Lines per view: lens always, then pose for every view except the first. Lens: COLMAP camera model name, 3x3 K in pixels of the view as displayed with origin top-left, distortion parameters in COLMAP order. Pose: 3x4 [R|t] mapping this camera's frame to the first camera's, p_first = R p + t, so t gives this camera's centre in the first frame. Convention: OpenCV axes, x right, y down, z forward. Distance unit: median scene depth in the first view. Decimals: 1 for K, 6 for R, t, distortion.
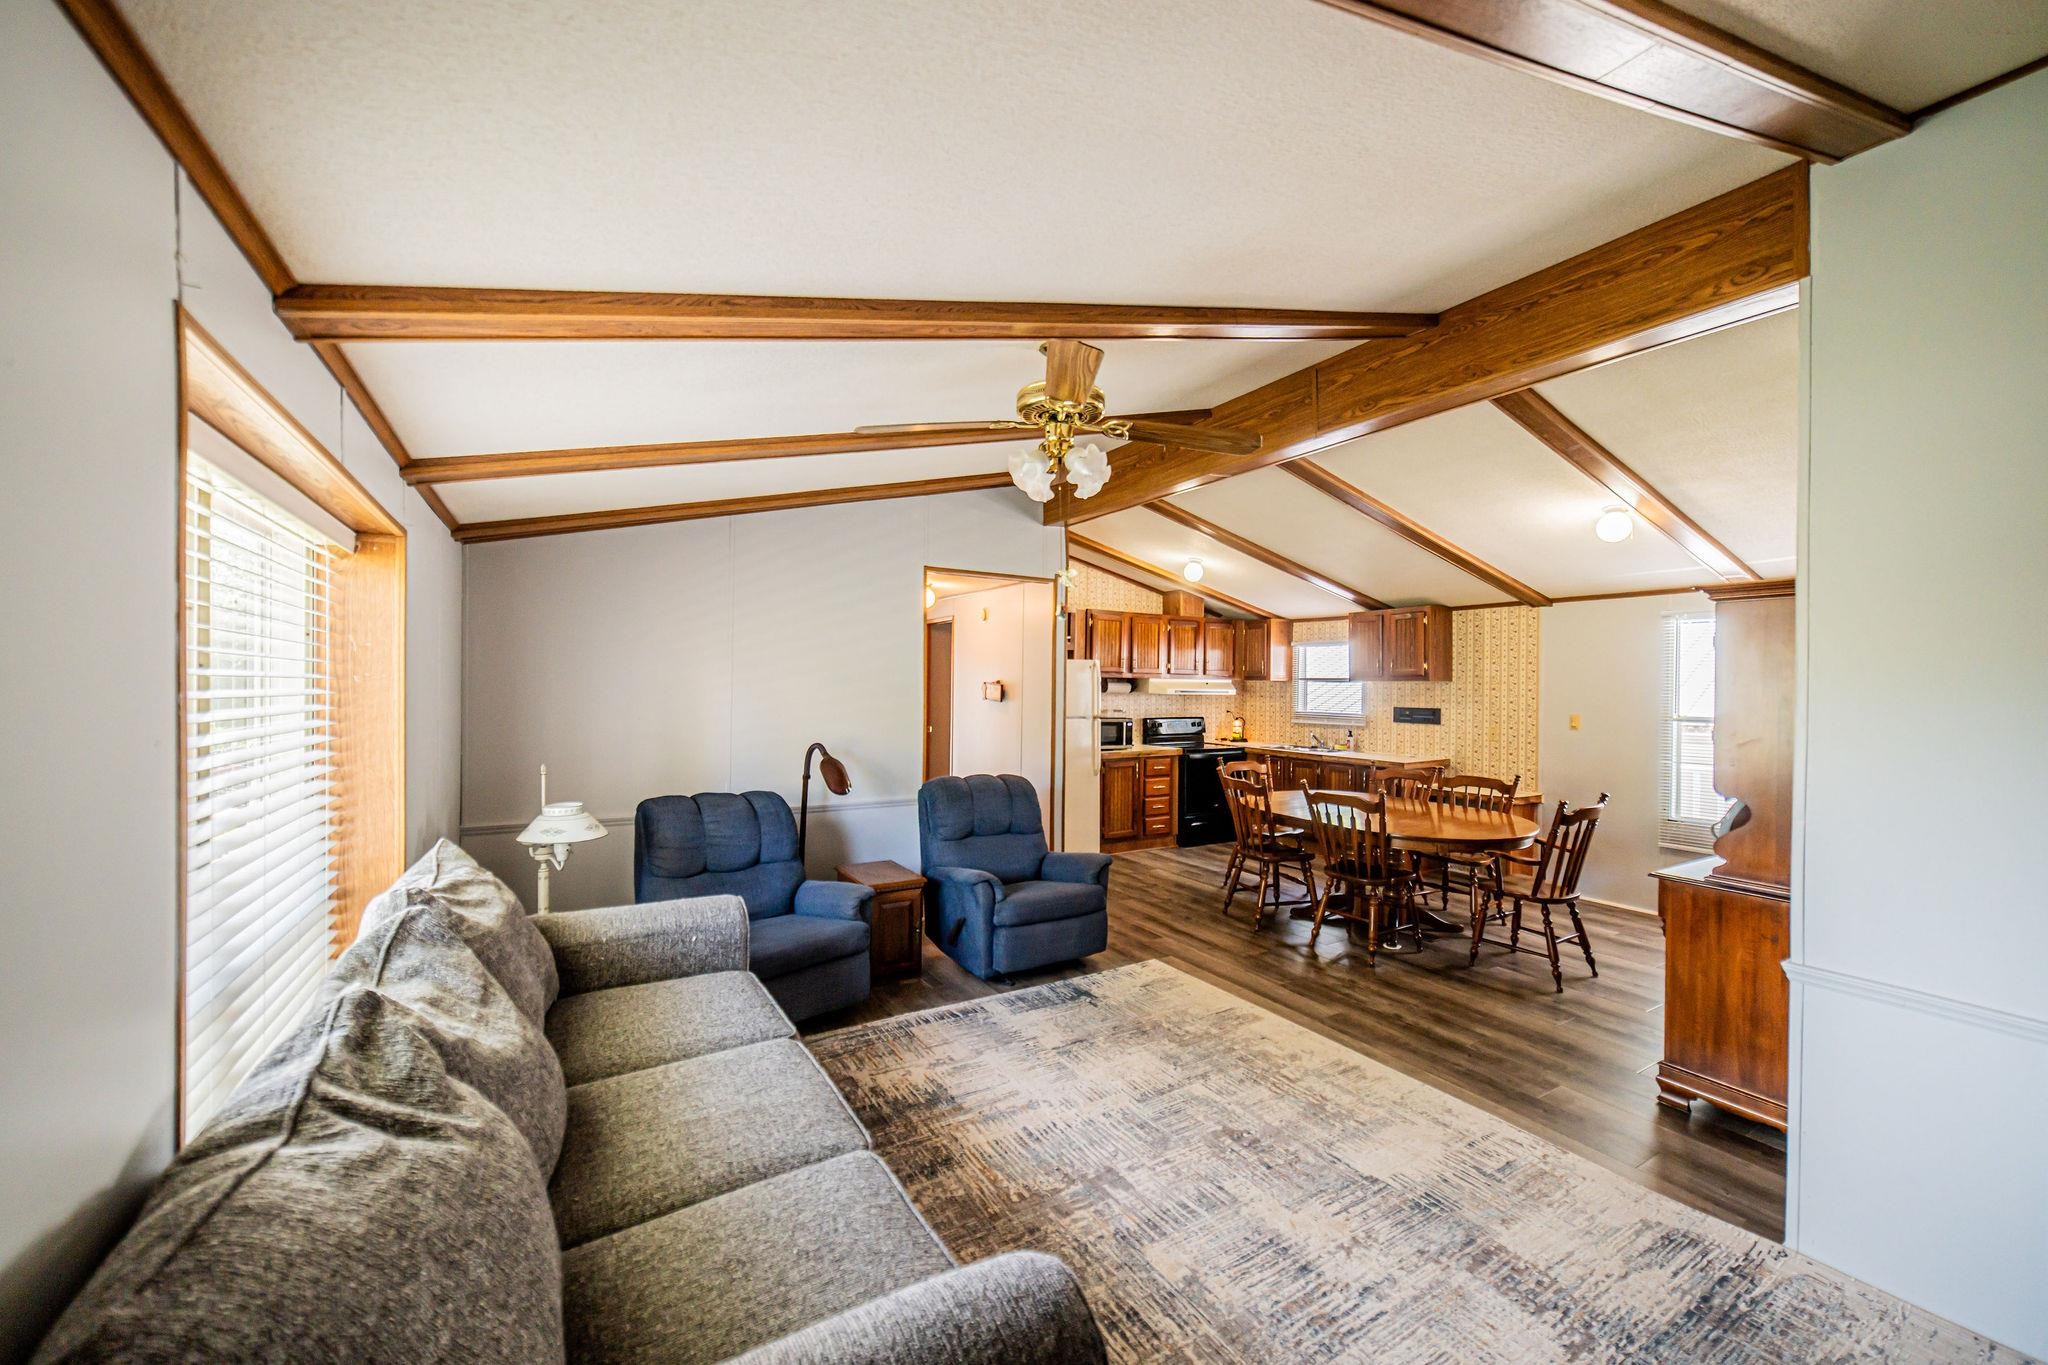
lens RADIAL K [[791.7, 0, 1037.5], [0, 791.7, 695.0], [0, 0, 1]] dist [-0.002869, 0.000403]
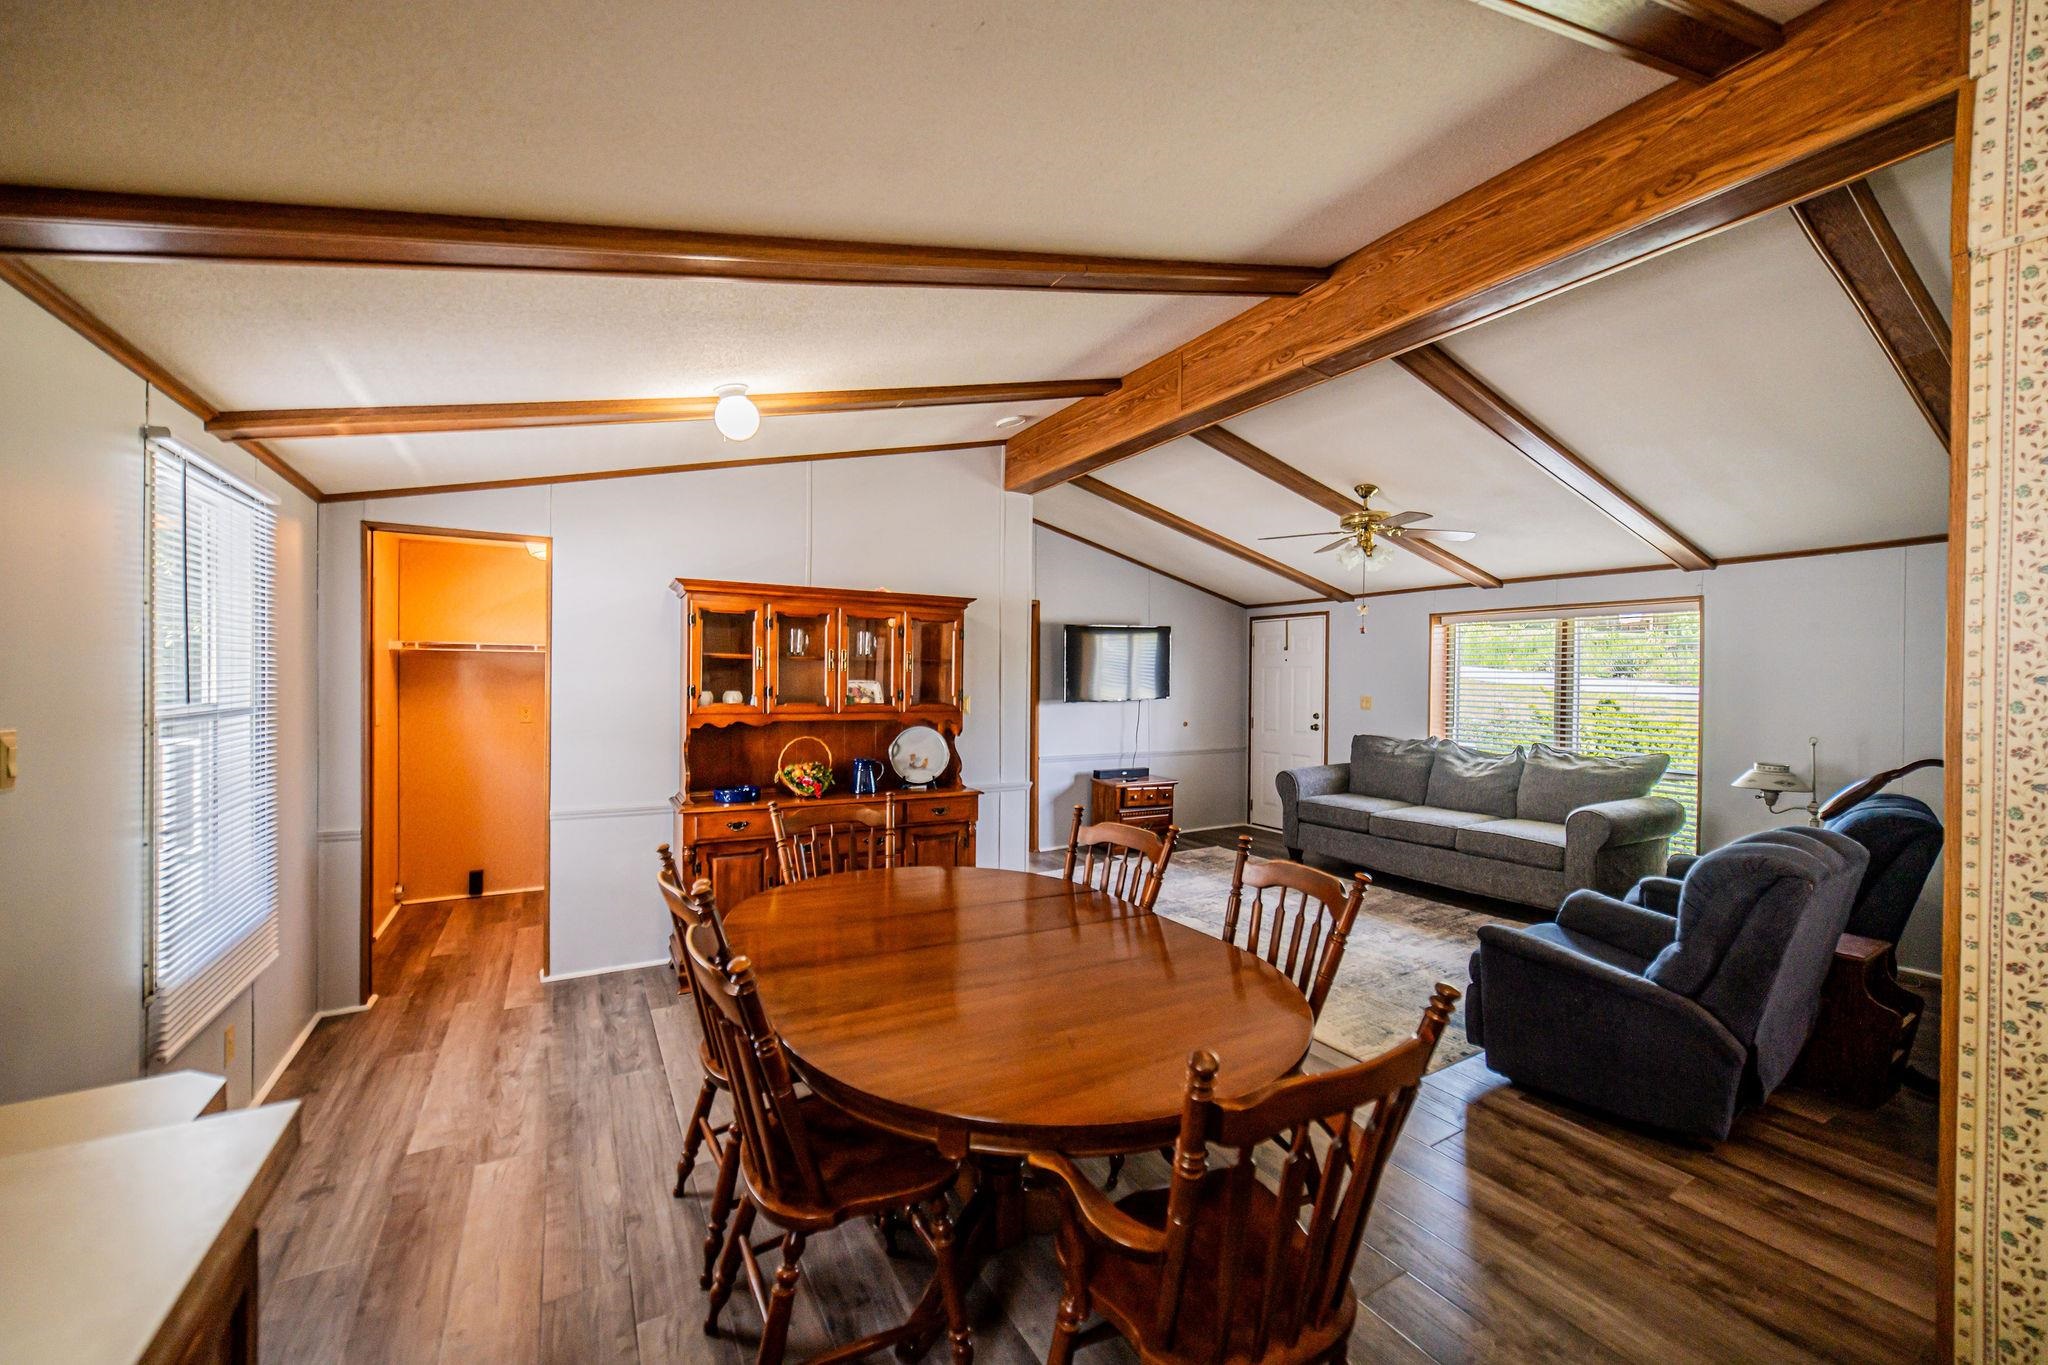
lens RADIAL K [[779.8, 0, 1026.8], [0, 779.8, 690.9], [0, 0, 1]] dist [-0.001515, 0.000343]
pose [[-0.999788, -0.016670, 0.012127, 0.314981], [-0.016371, 0.999571, 0.024278, 0.001499], [-0.012527, 0.024074, -0.999632, 1.124875]]
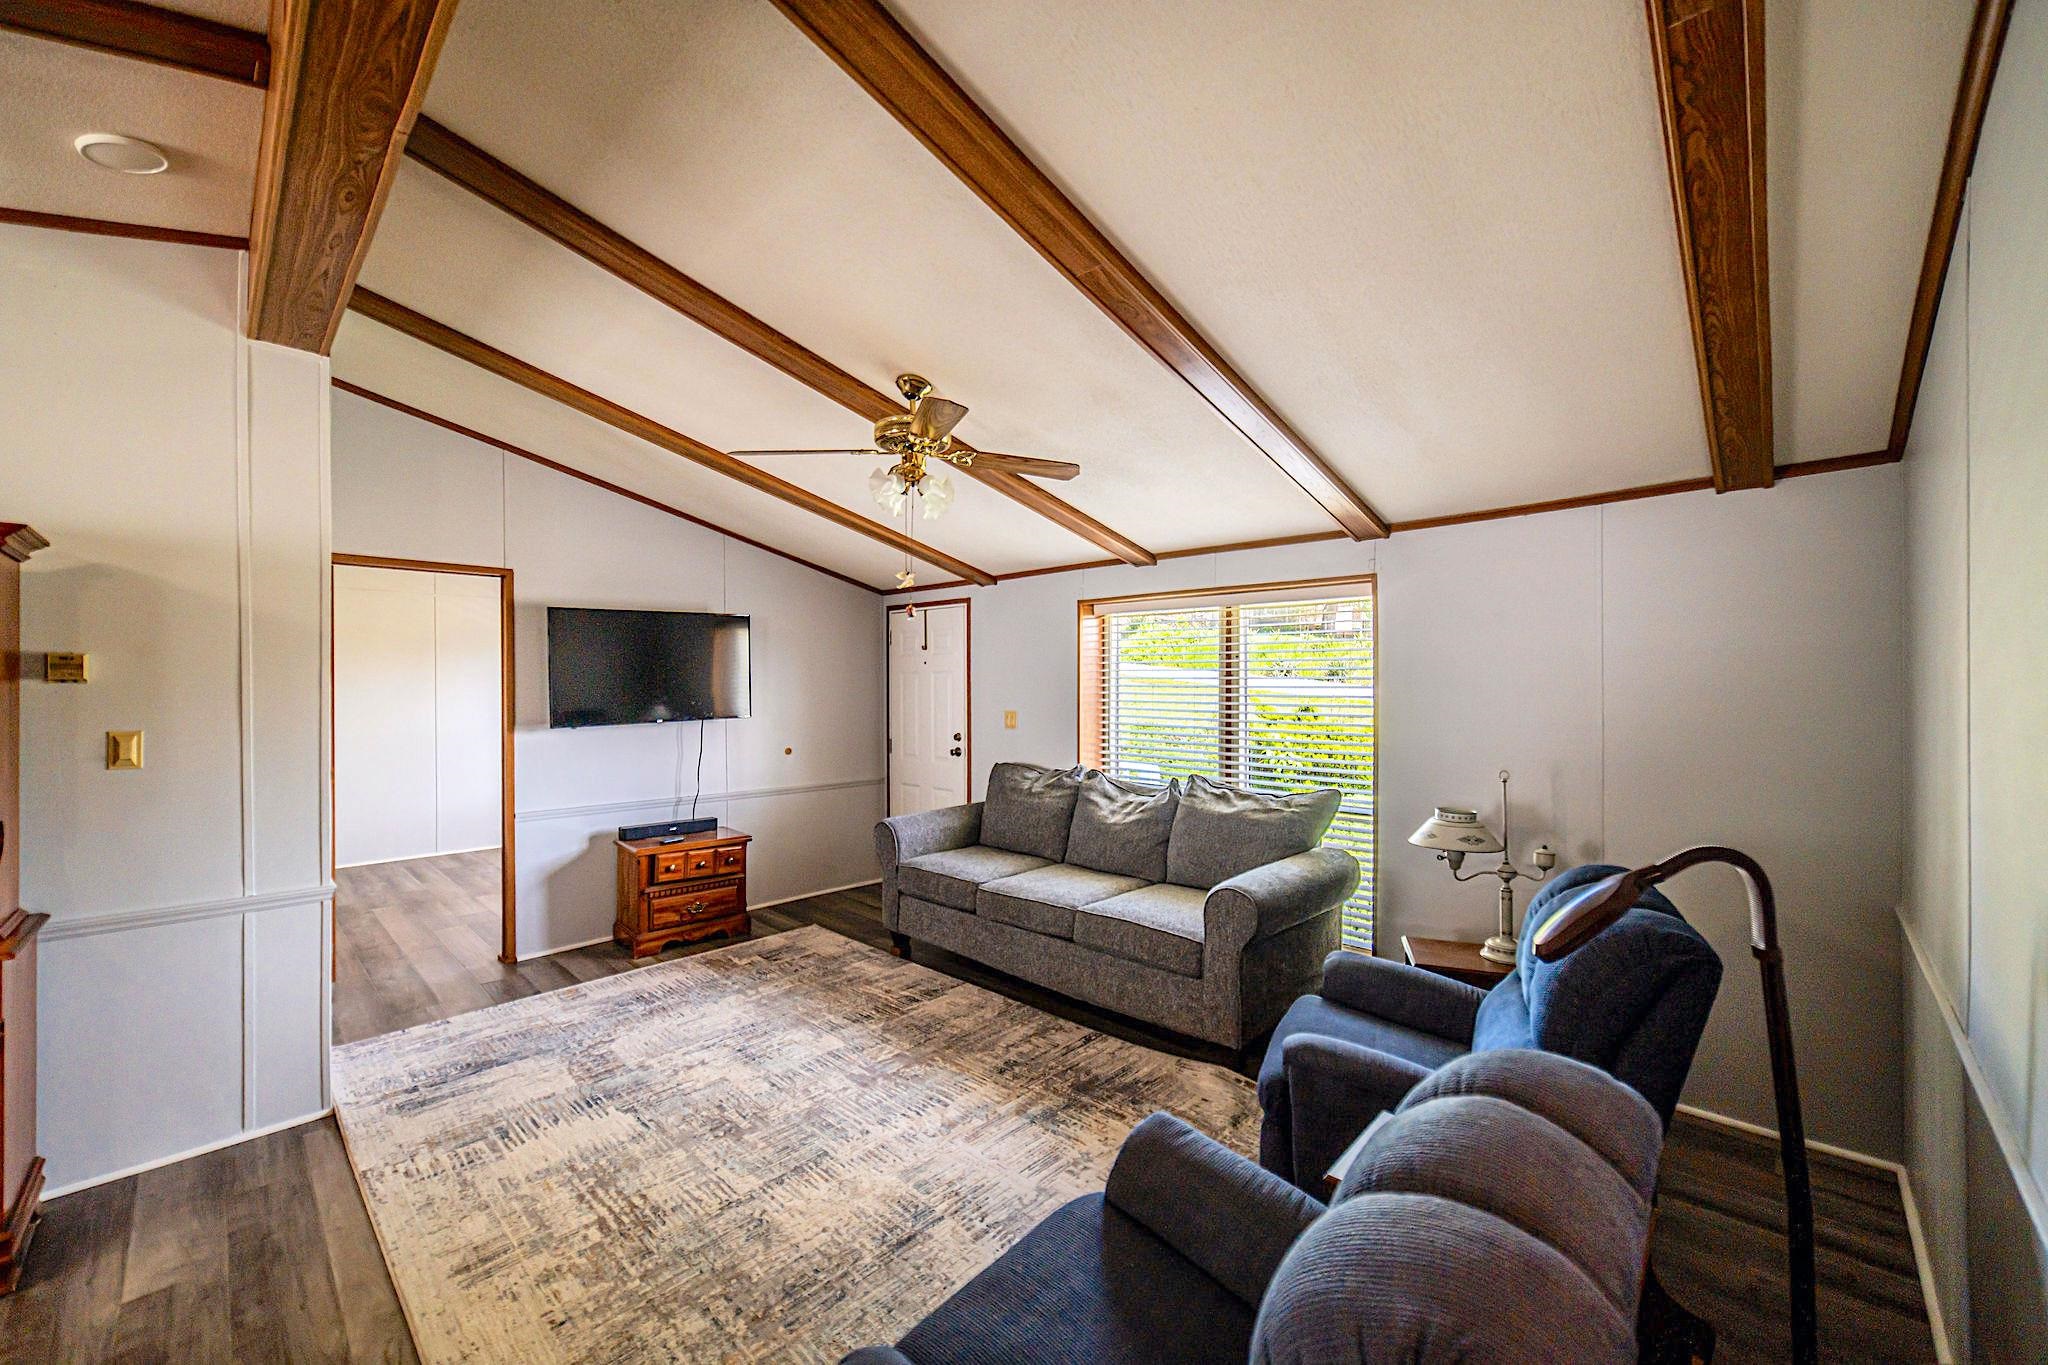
lens RADIAL K [[791.7, 0, 1034.3], [0, 791.7, 695.7], [0, 0, 1]] dist [-0.002869, 0.000403]
pose [[-0.964069, -0.006983, -0.265561, 0.063762], [-0.012639, 0.999728, 0.019596, -0.004437], [0.265352, 0.022248, -0.963895, 0.850471]]
